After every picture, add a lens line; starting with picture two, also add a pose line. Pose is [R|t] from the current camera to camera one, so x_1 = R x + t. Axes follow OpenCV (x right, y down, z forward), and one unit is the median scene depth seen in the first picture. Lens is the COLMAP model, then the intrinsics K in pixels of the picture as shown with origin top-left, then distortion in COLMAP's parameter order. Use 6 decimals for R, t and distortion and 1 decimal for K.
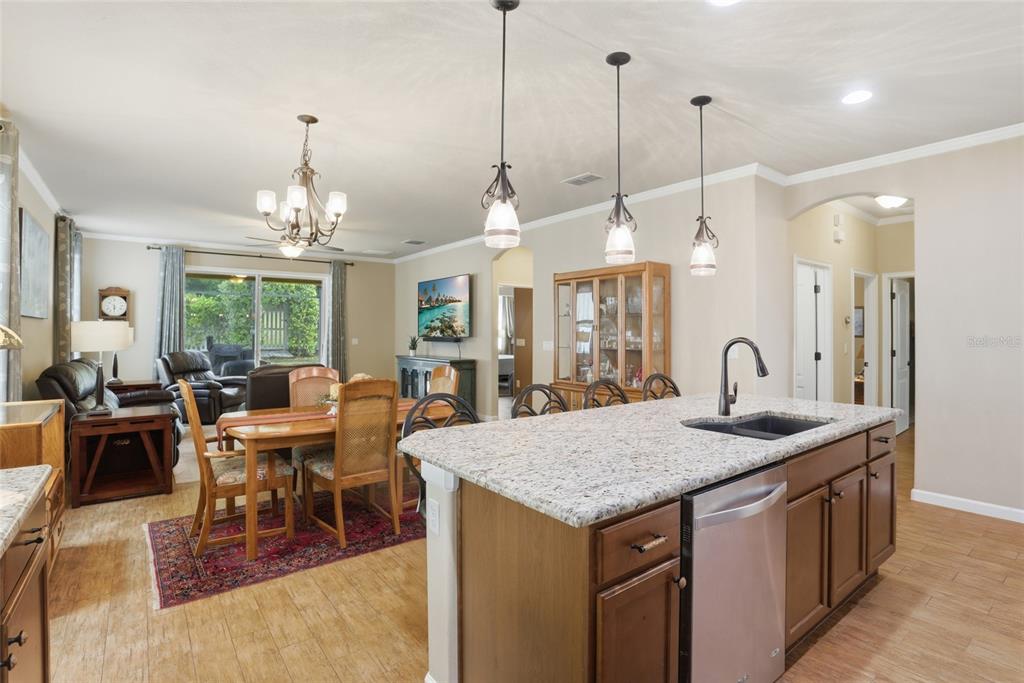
lens RADIAL K [[501.4, 0, 506.8], [0, 501.4, 329.9], [0, 0, 1]] dist [-0.068363, 0.027276]
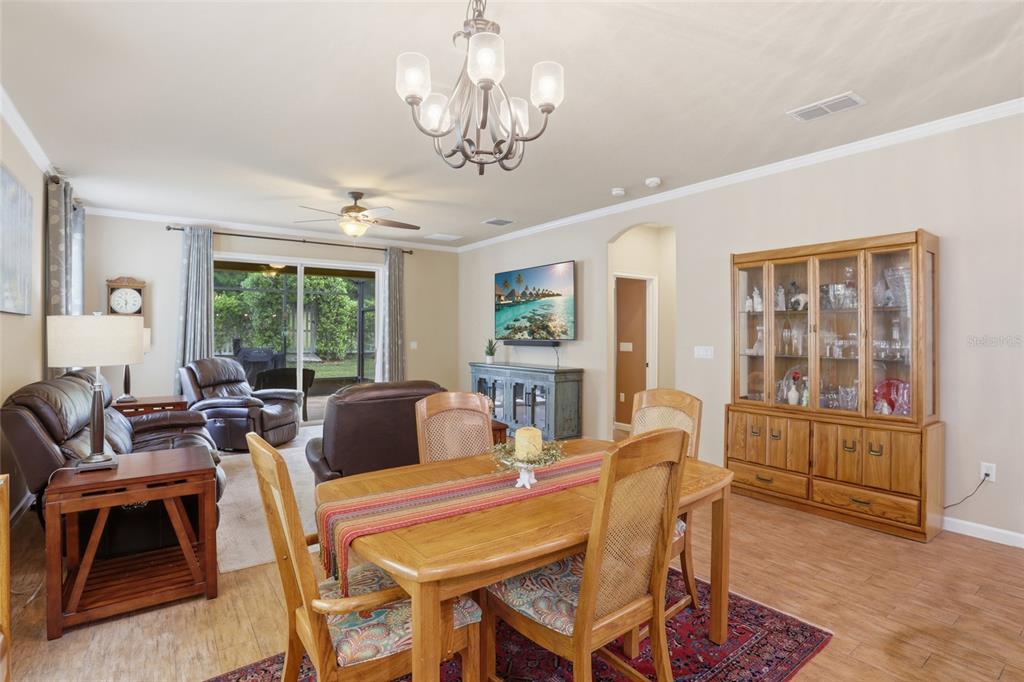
lens RADIAL K [[504.4, 0, 516.9], [0, 504.4, 336.3], [0, 0, 1]] dist [-0.069929, 0.026304]
pose [[0.999945, 0.000148, -0.010500, -0.157334], [-0.000053, 0.999960, 0.008987, 0.001285], [0.010501, -0.008986, 0.999904, 0.203424]]
